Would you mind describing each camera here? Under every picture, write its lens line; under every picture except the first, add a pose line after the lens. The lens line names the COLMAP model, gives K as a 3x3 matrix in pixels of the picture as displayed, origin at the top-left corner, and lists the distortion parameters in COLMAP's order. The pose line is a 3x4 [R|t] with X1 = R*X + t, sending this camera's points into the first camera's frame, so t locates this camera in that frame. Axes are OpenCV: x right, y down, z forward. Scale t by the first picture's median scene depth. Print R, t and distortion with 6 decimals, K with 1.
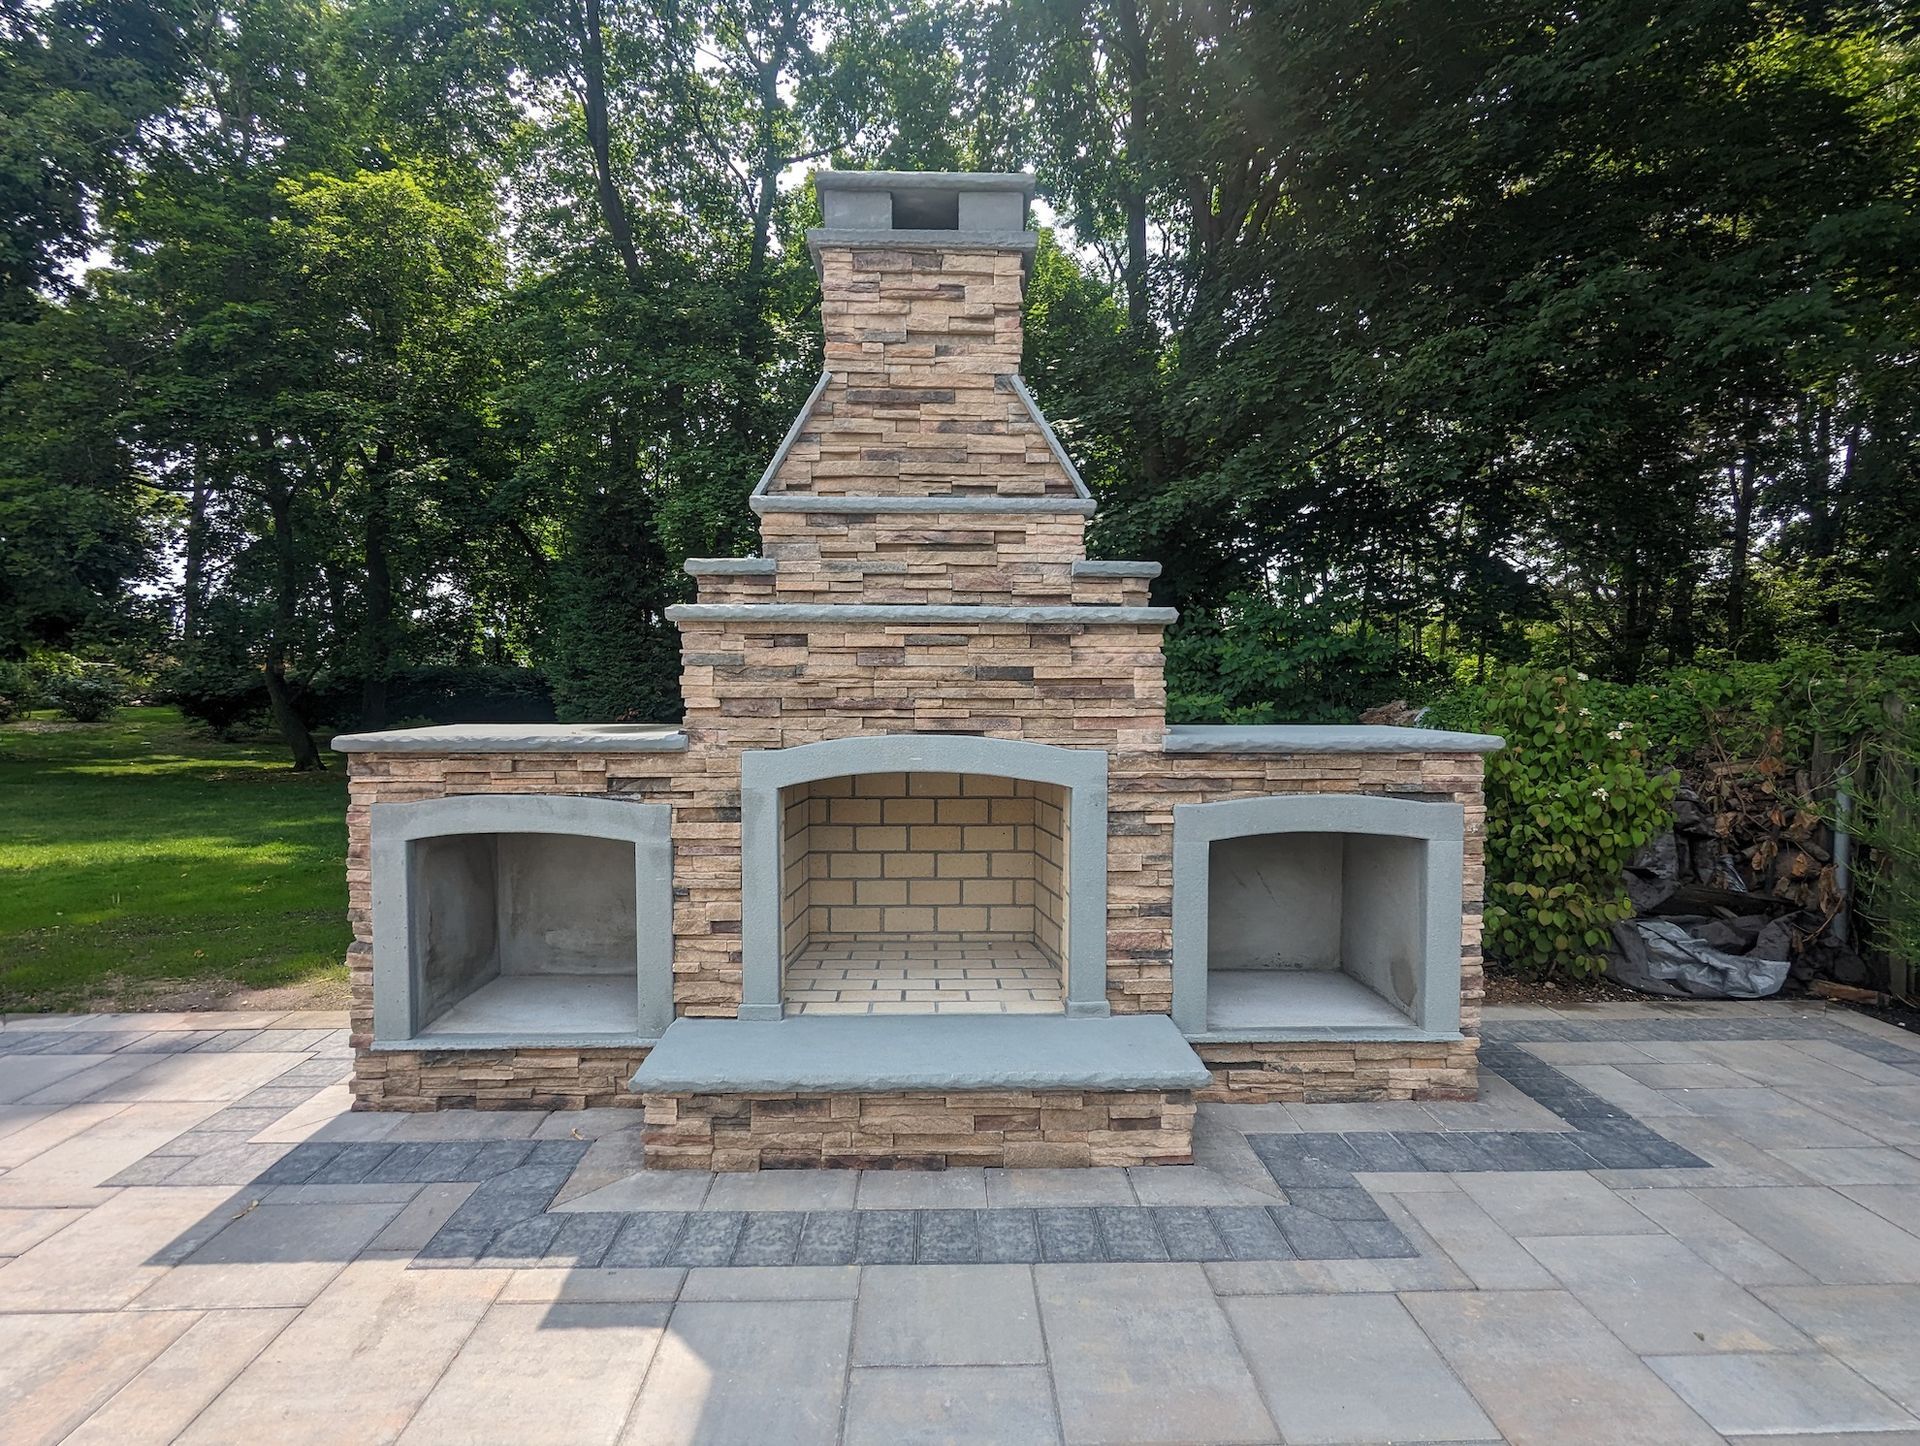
lens RADIAL K [[1350.0, 0, 960.0], [0, 1350.0, 723.0], [0, 0, 1]] dist [0.052354, 0.001135]
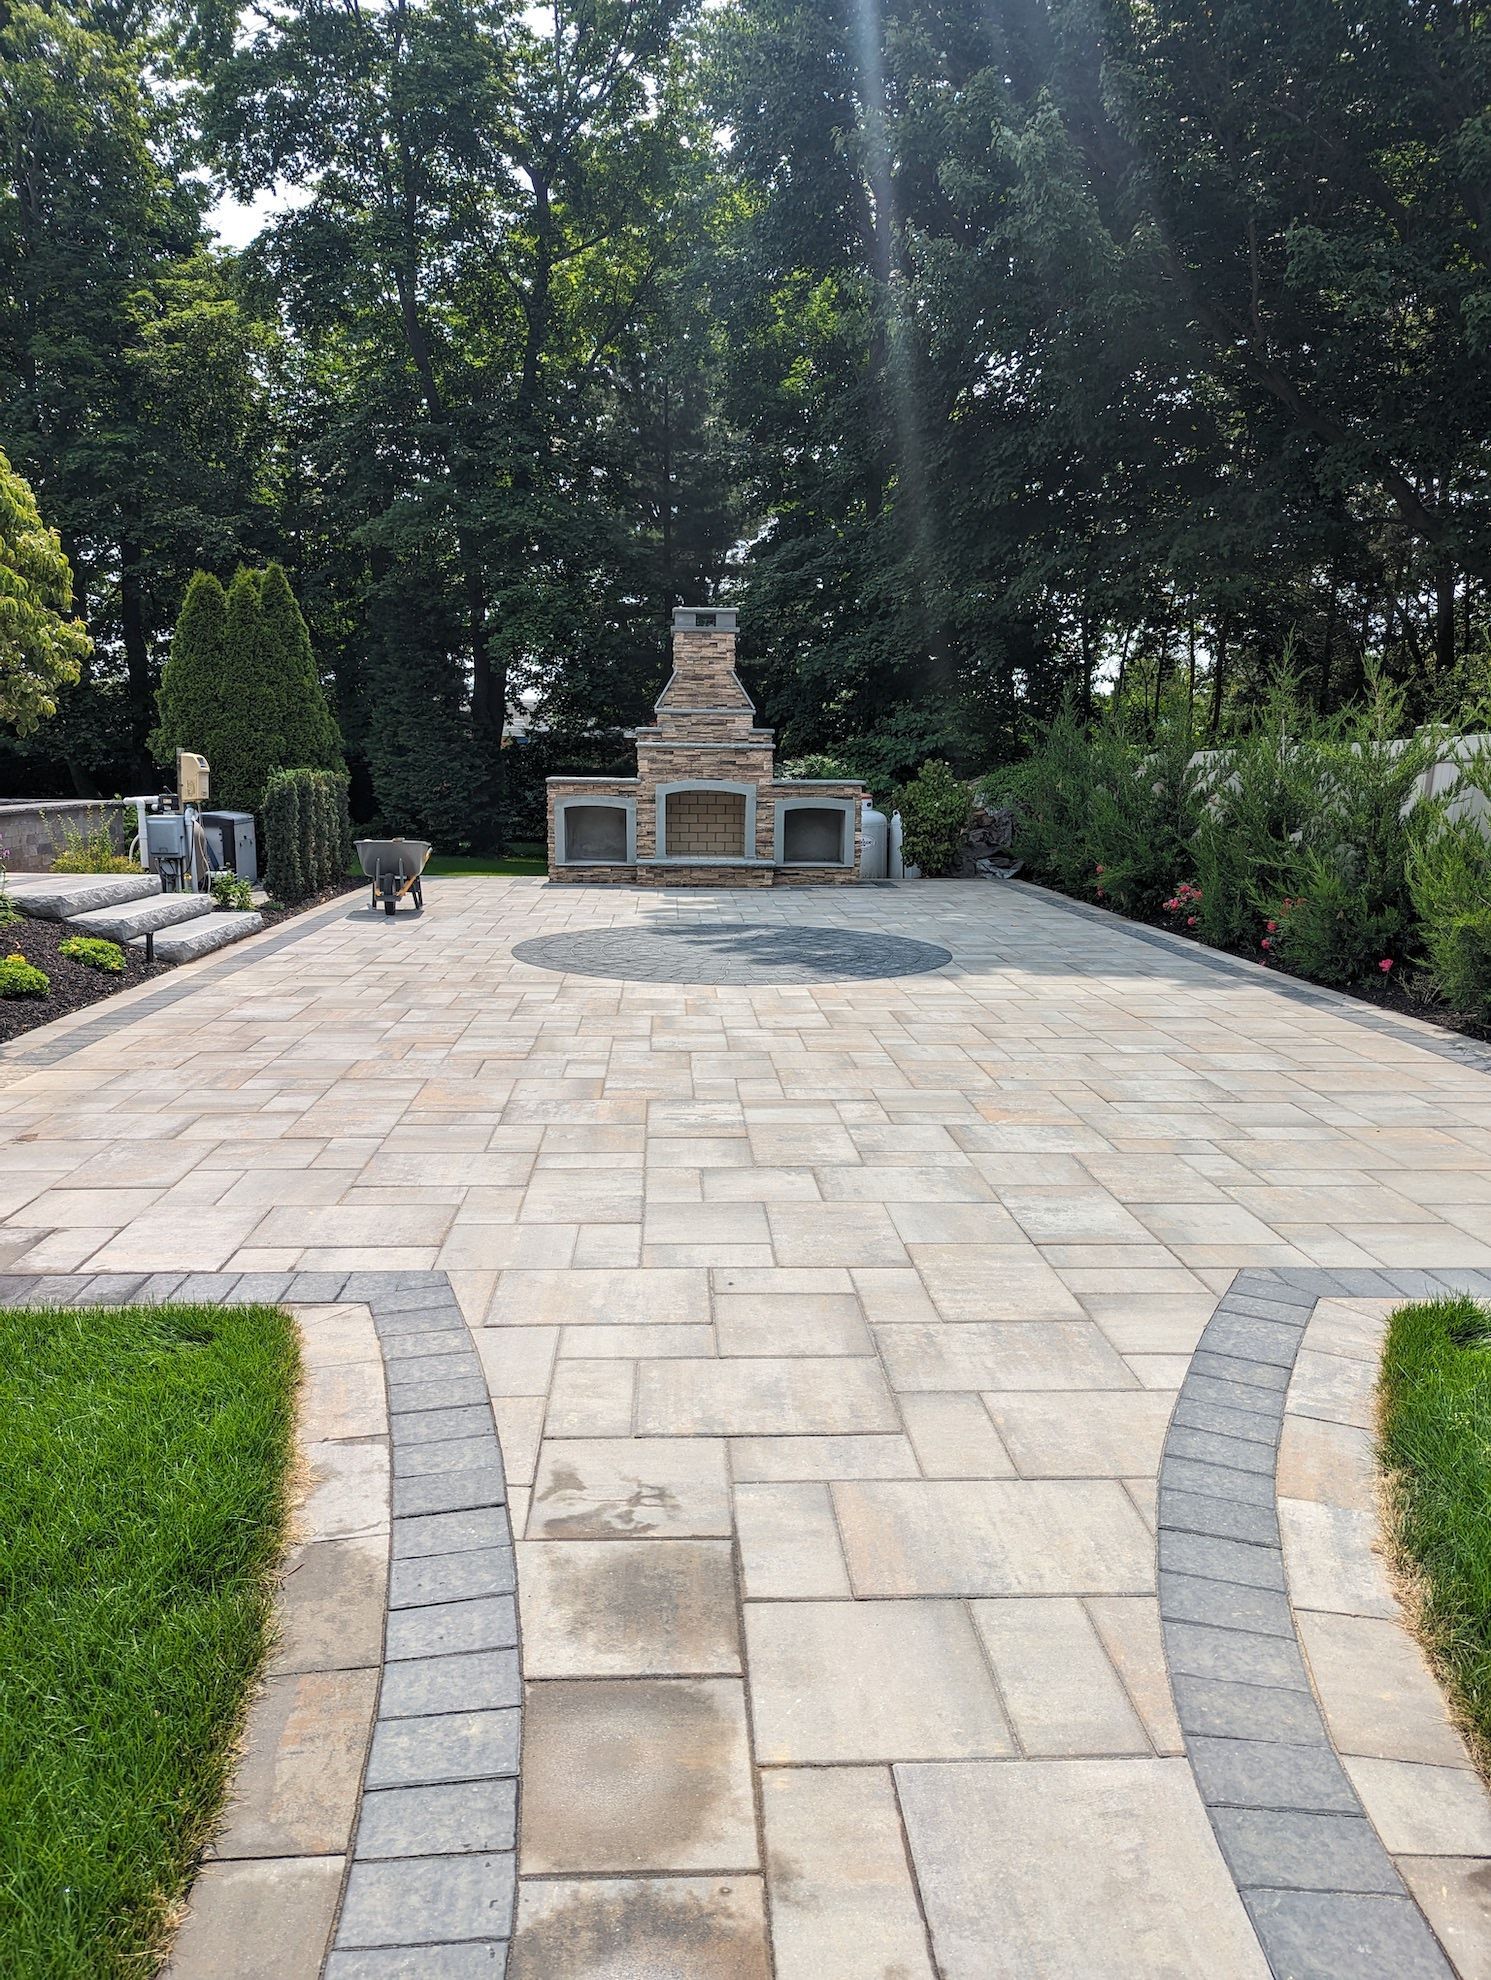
lens RADIAL K [[1374.6, 0, 720.4], [0, 1374.6, 990.1], [0, 0, 1]] dist [0.242511, 0.000118]
pose [[0.999965, 0.005790, 0.006046, -0.006136], [-0.006542, 0.991111, 0.132880, 0.073127], [-0.005223, -0.132914, 0.991114, -2.685964]]
